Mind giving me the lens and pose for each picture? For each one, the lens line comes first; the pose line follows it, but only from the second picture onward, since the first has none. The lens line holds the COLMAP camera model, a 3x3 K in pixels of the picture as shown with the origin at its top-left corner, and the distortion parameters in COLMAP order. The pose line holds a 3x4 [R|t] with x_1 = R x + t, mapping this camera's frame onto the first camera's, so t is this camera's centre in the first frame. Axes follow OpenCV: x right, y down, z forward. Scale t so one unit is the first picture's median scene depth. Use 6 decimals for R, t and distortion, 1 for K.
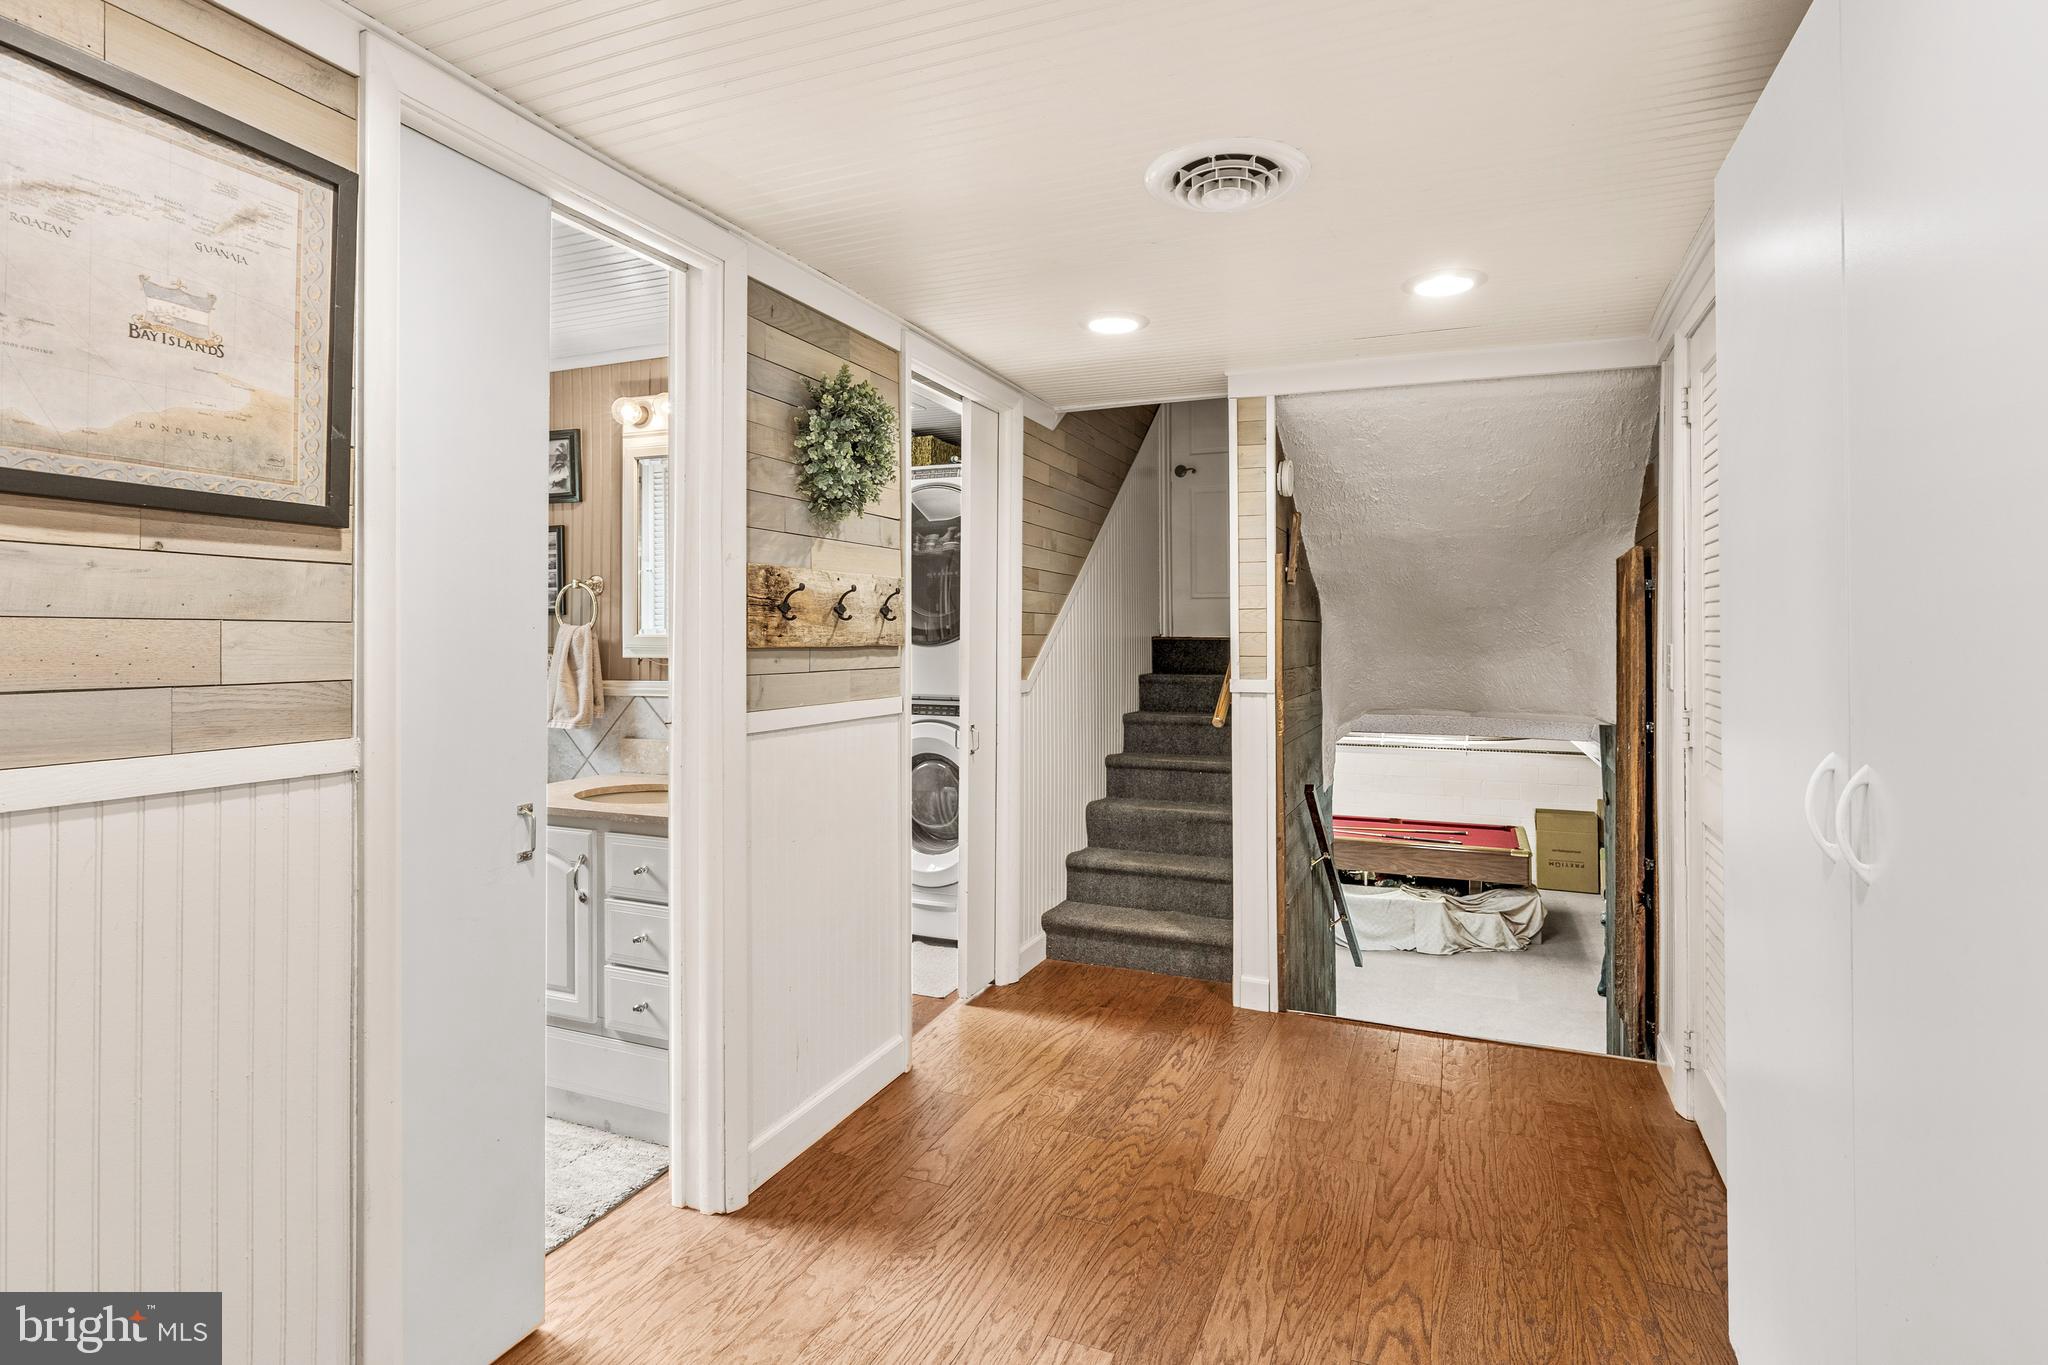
lens RADIAL K [[976.5, 0, 1057.0], [0, 976.5, 640.1], [0, 0, 1]] dist [-0.000375, -0.000017]
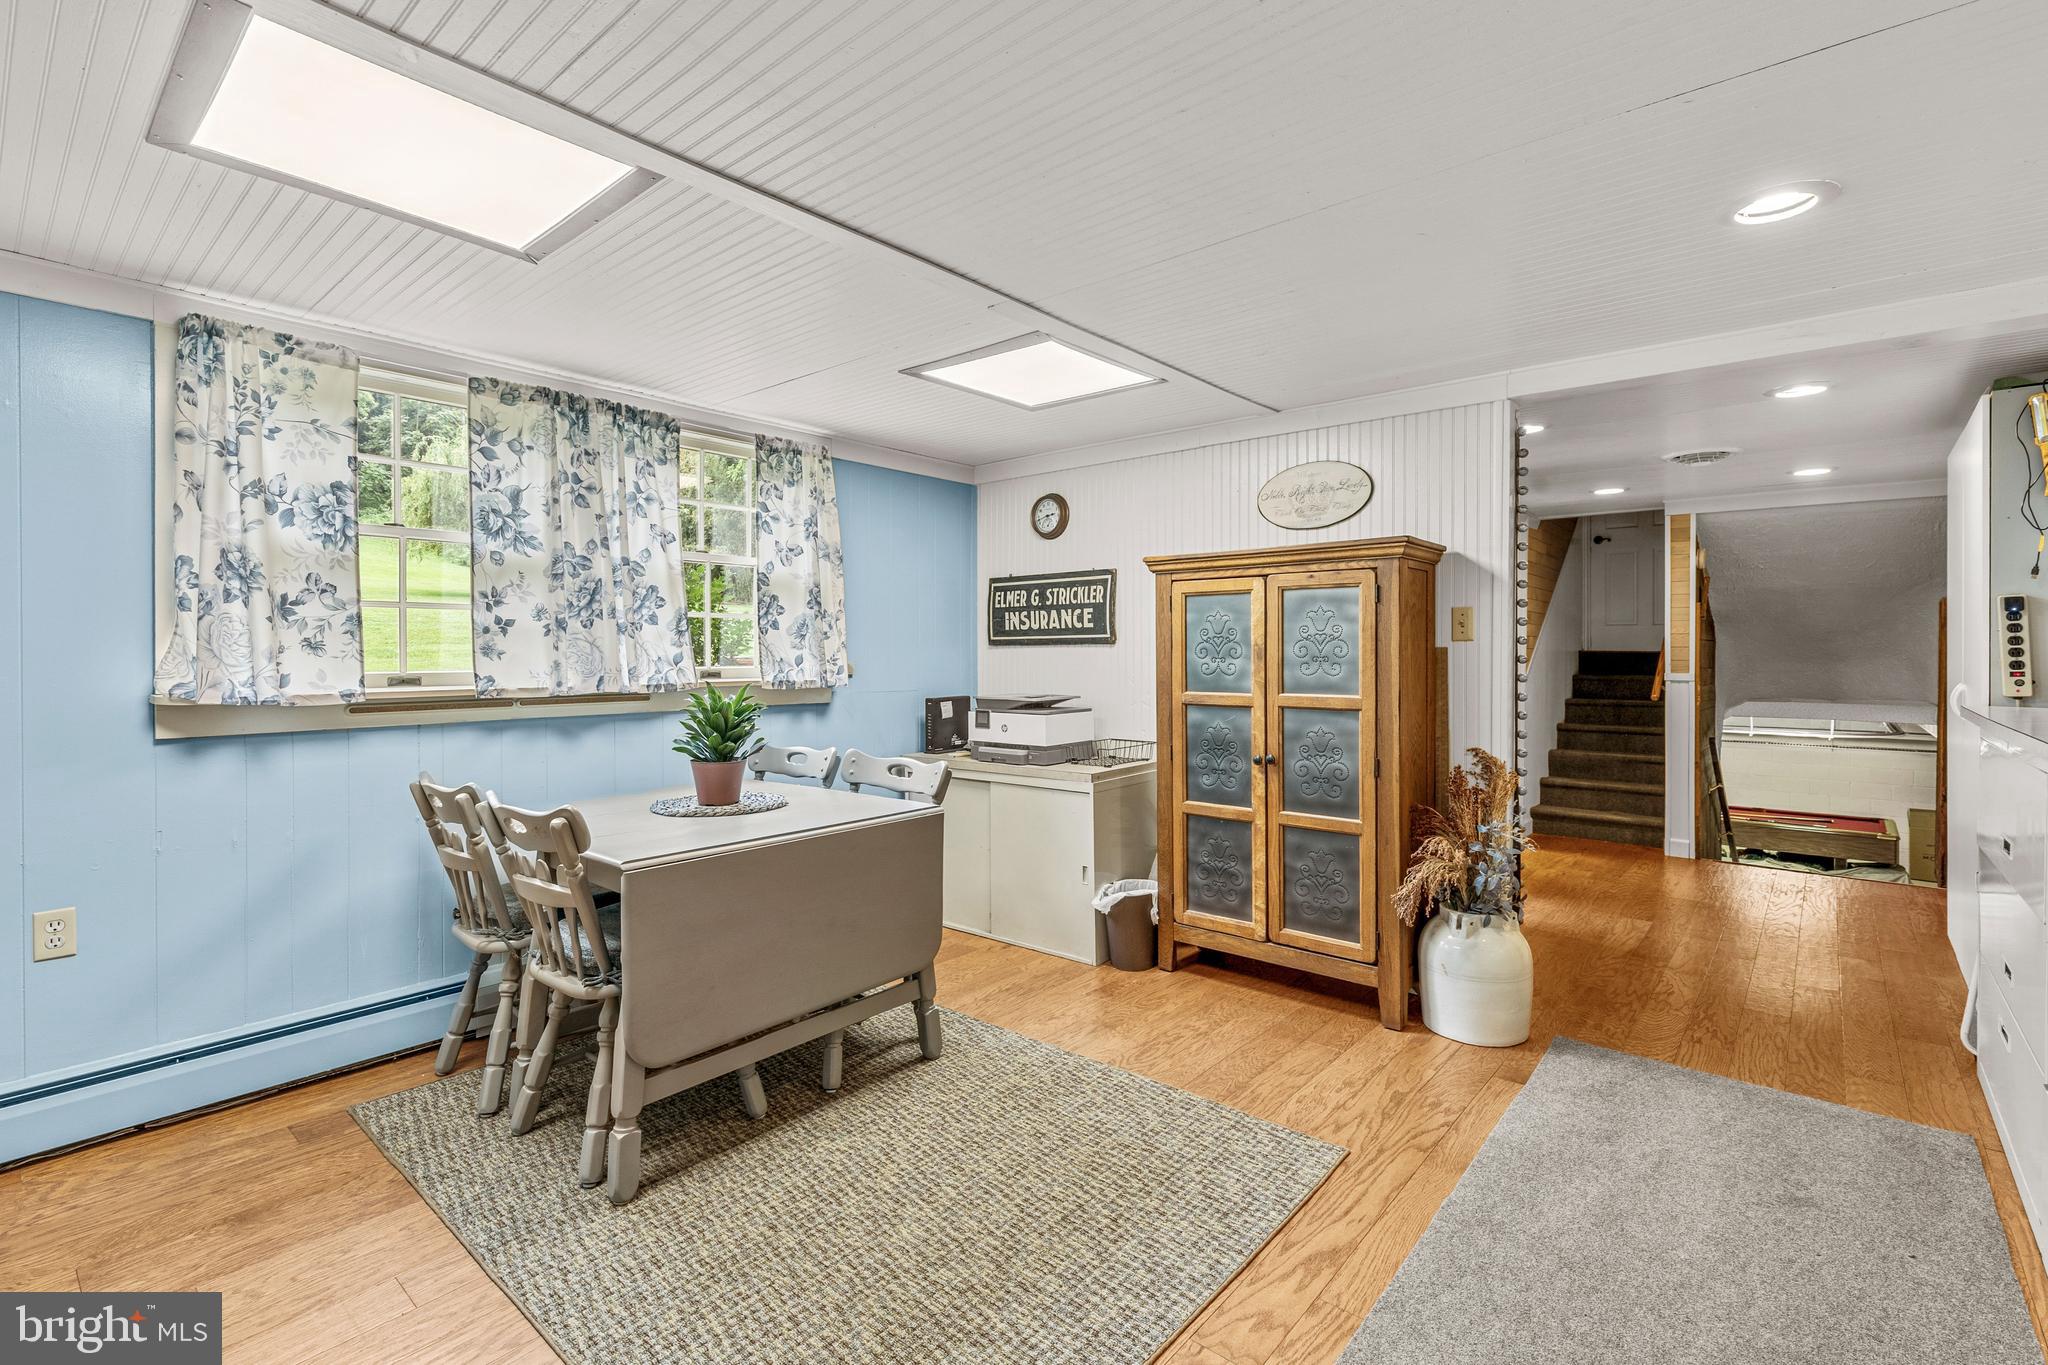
lens RADIAL K [[941.8, 0, 1026.3], [0, 941.8, 669.9], [0, 0, 1]] dist [0.001505, 0.000261]
pose [[0.949745, 0.008407, -0.312912, -0.317335], [-0.004067, 0.999886, 0.014520, 0.011113], [0.312998, -0.012518, 0.949671, -0.812391]]
